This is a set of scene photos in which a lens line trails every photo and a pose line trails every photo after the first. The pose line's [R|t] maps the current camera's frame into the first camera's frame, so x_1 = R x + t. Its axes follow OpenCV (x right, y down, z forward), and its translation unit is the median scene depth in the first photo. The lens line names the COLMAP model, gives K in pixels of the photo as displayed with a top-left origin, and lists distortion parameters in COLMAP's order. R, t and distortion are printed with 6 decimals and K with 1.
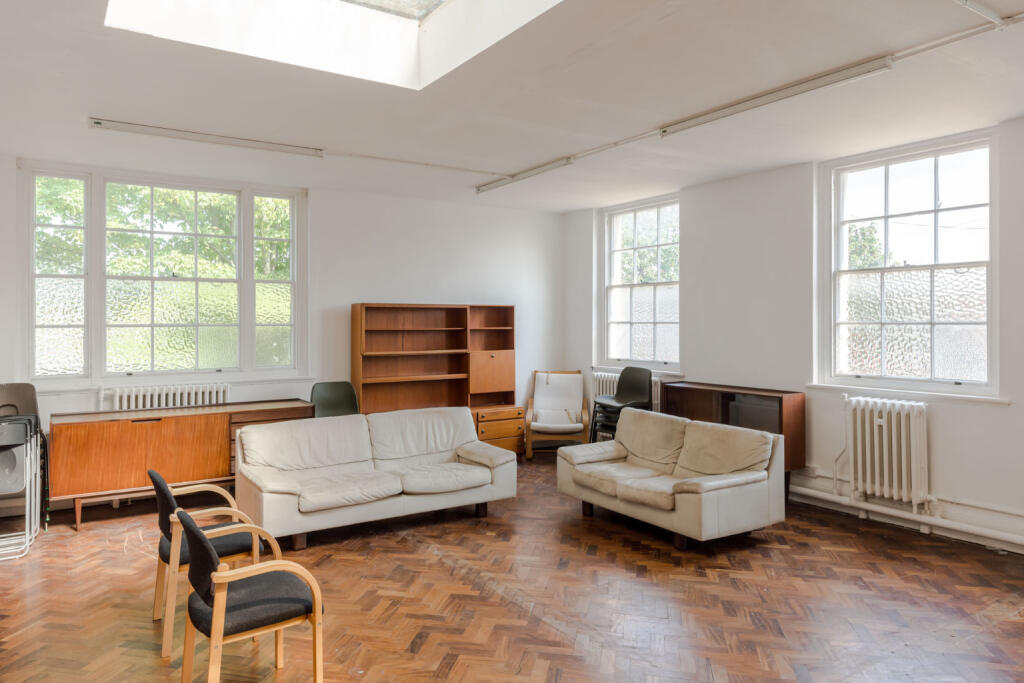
lens RADIAL K [[690.3, 0, 513.2], [0, 690.3, 321.5], [0, 0, 1]] dist [0.025367, -0.003067]
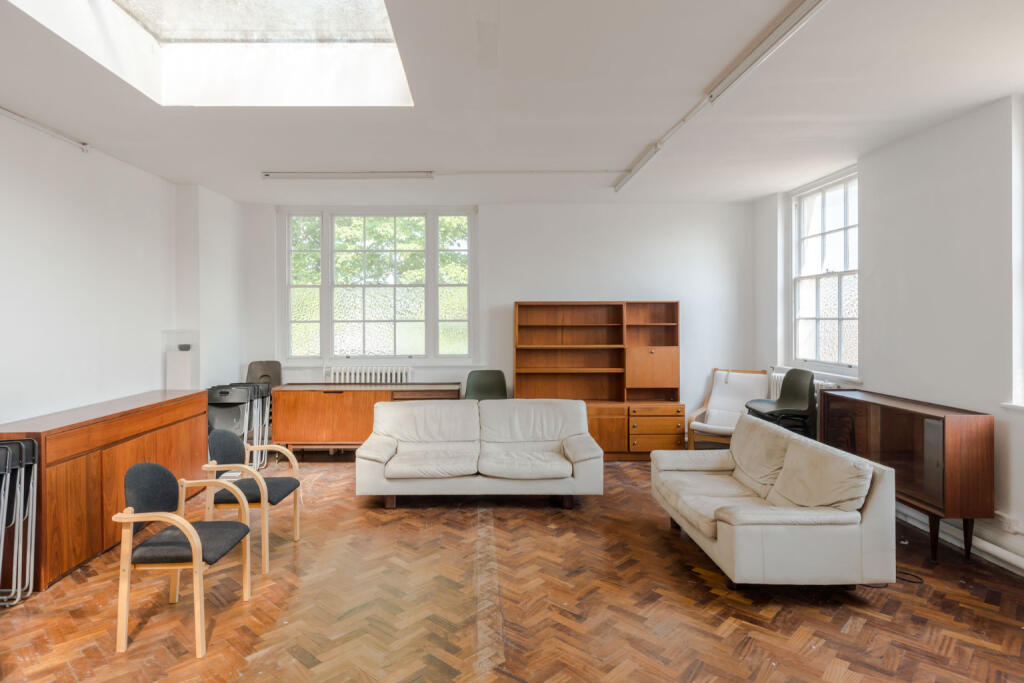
lens RADIAL K [[595.4, 0, 509.9], [0, 595.4, 319.3], [0, 0, 1]] dist [0.003998, -0.002275]
pose [[0.838690, 0.000277, -0.544609, 0.334201], [0.001857, 0.999993, 0.003367, -0.000981], [0.544606, -0.003835, 0.838683, 0.197528]]
